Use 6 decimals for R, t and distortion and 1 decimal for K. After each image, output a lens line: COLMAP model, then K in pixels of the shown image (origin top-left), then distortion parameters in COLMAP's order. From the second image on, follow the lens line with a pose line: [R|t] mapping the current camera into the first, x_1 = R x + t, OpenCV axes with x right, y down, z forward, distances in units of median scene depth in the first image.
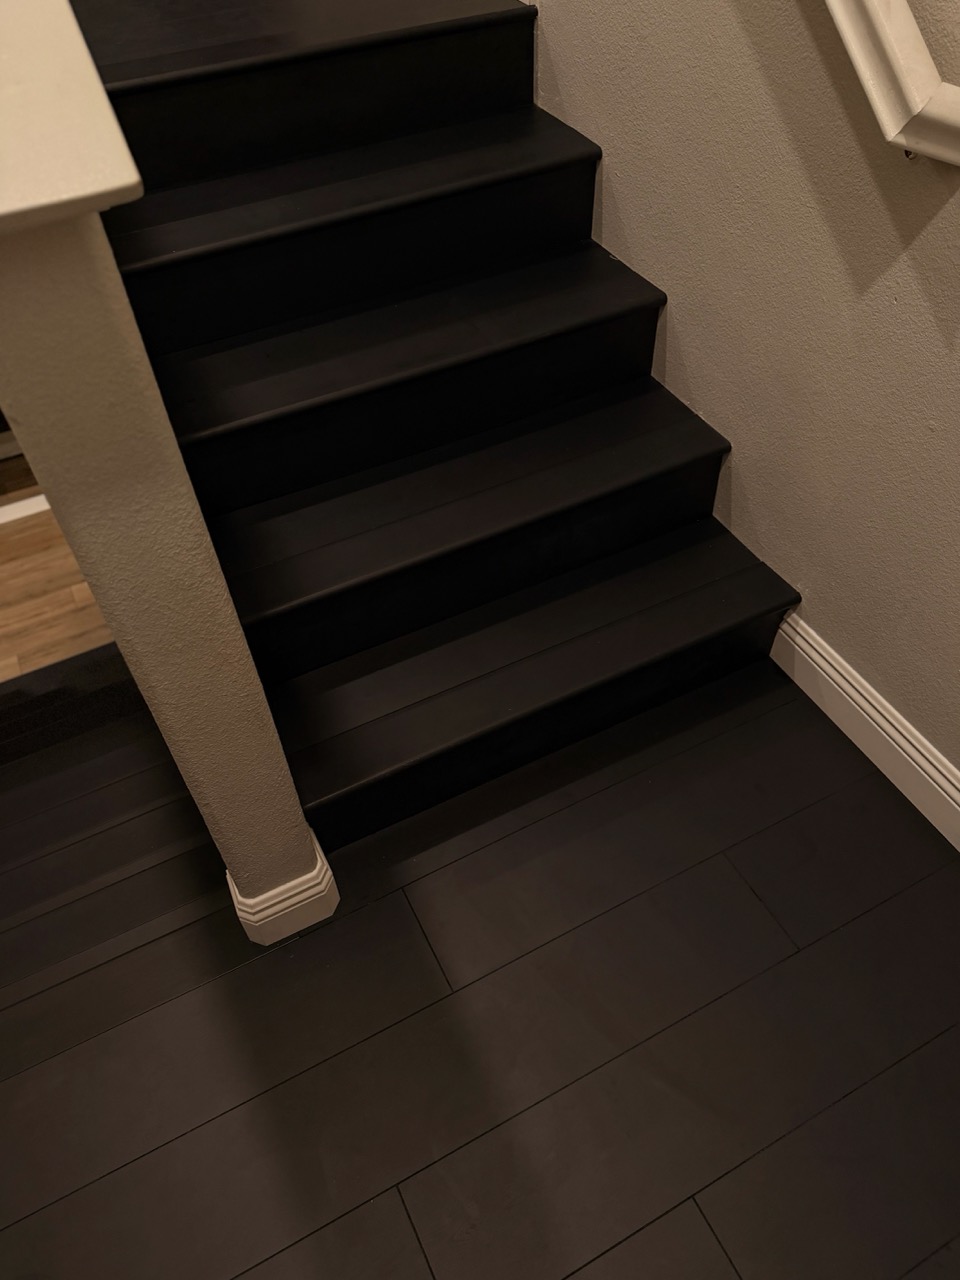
lens RADIAL K [[918.5, 0, 475.9], [0, 918.5, 637.3], [0, 0, 1]] dist [0.052035, -0.016451]
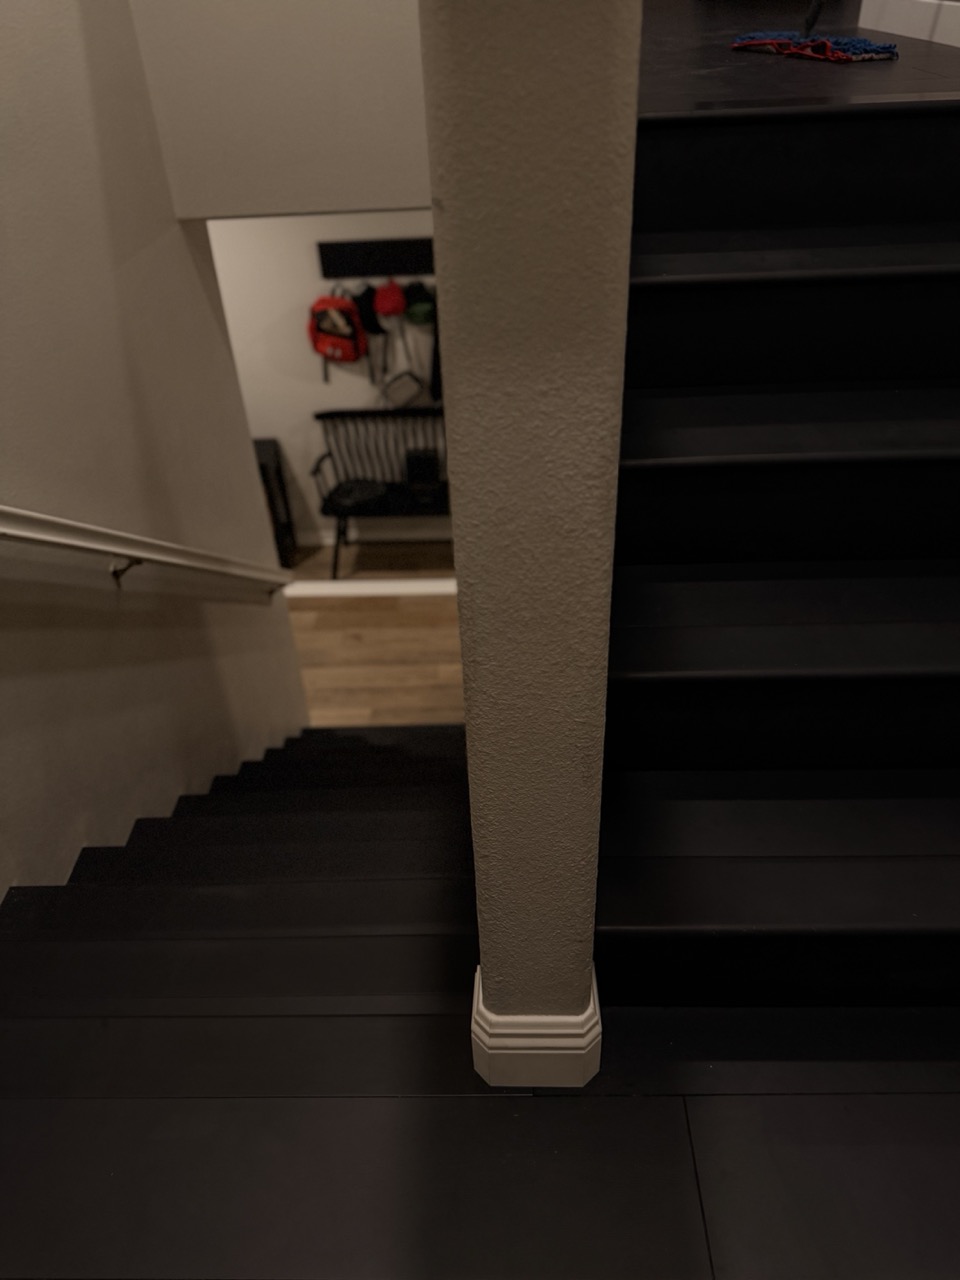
lens RADIAL K [[918.5, 0, 475.5], [0, 918.5, 646.2], [0, 0, 1]] dist [0.052035, -0.016451]
pose [[0.880953, 0.278270, -0.382736, -0.069493], [-0.344467, 0.931667, -0.115497, 0.136411], [0.324443, 0.233587, 0.916610, 0.322629]]
